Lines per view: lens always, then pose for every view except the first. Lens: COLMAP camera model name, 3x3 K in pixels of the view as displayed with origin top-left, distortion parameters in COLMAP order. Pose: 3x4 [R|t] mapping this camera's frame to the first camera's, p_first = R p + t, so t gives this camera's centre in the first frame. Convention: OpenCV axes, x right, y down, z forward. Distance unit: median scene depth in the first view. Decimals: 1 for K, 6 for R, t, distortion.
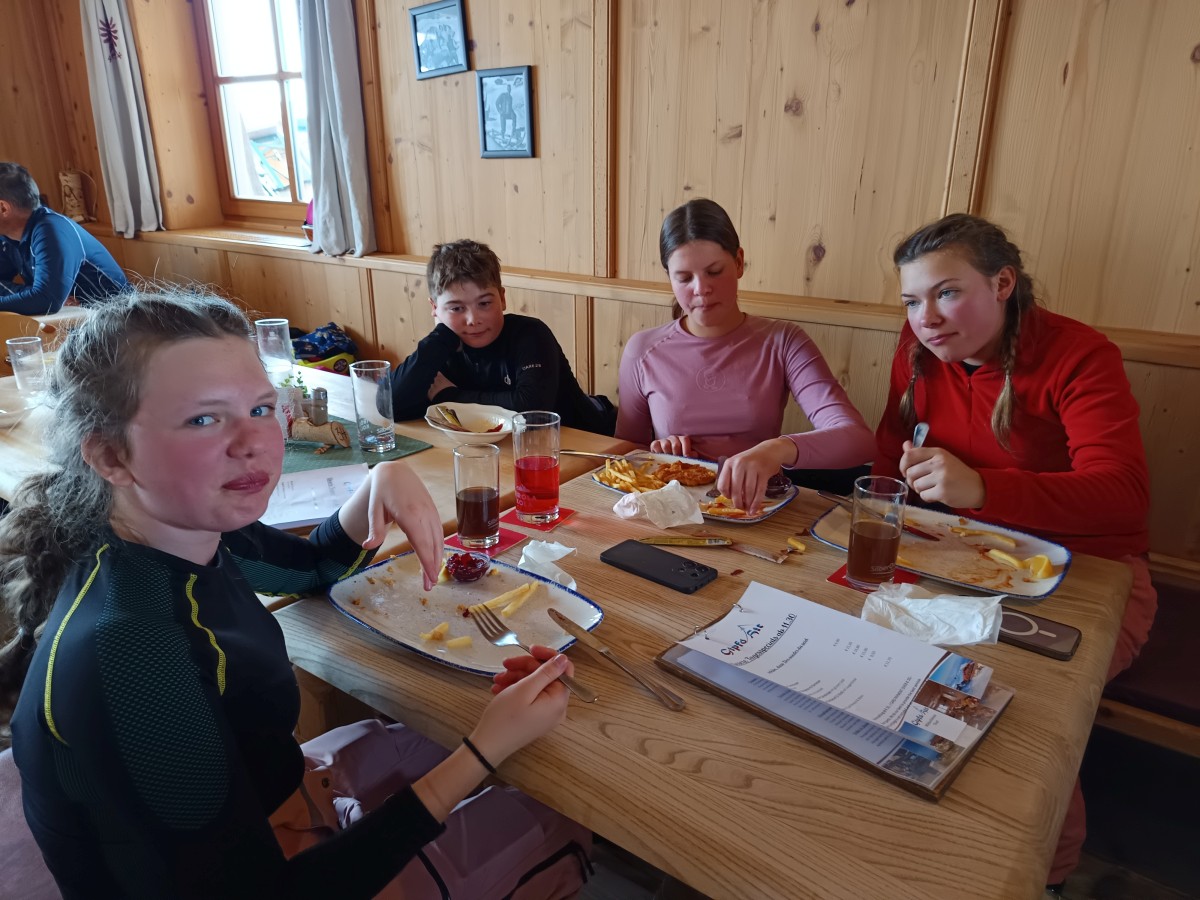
lens RADIAL K [[839.6, 0, 602.3], [0, 839.6, 452.3], [0, 0, 1]] dist [0.007630, -0.009611]
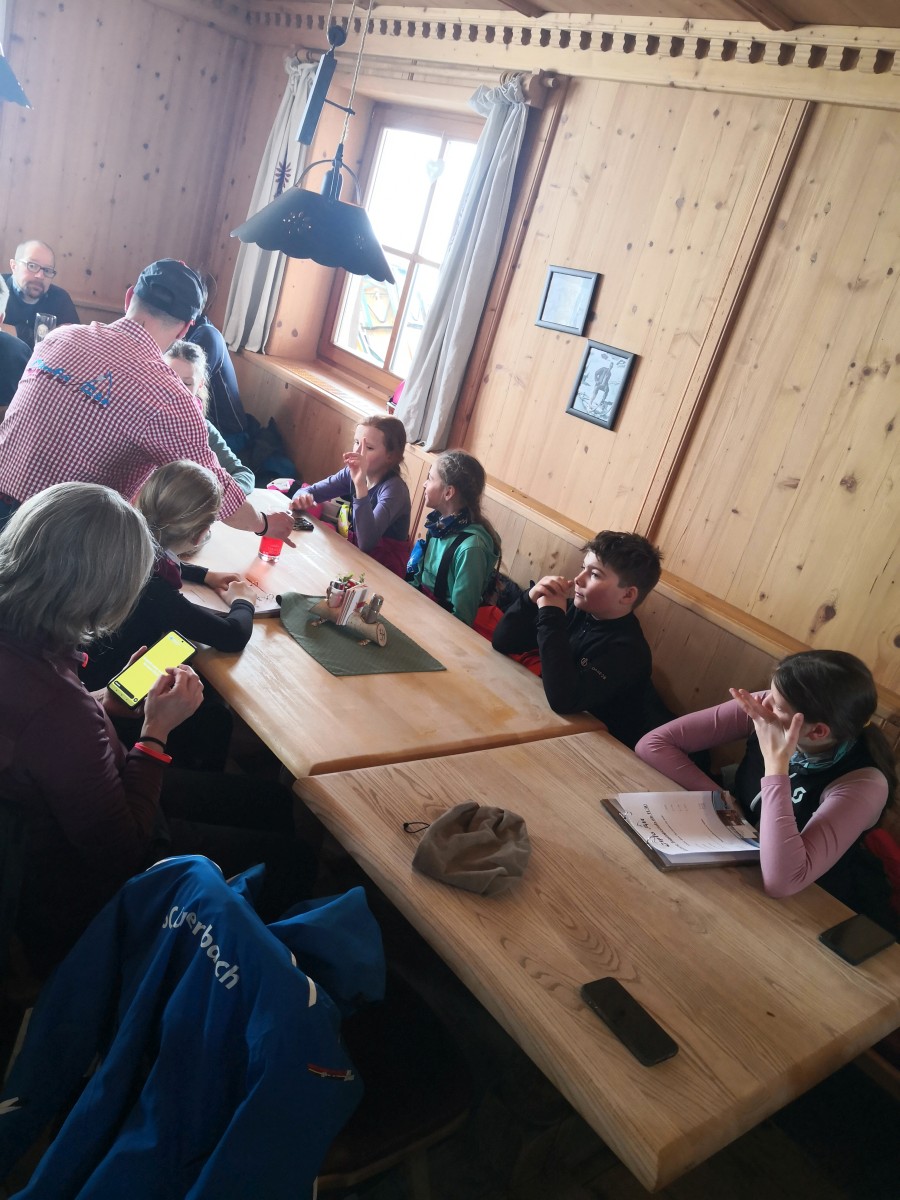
lens RADIAL K [[937.2, 0, 449.6], [0, 937.2, 597.1], [0, 0, 1]] dist [-0.001277, -0.011483]
pose [[0.928108, 0.337937, -0.156254, -0.012925], [-0.345375, 0.938198, -0.022361, -0.046668], [0.139040, 0.074720, 0.987464, -0.211838]]
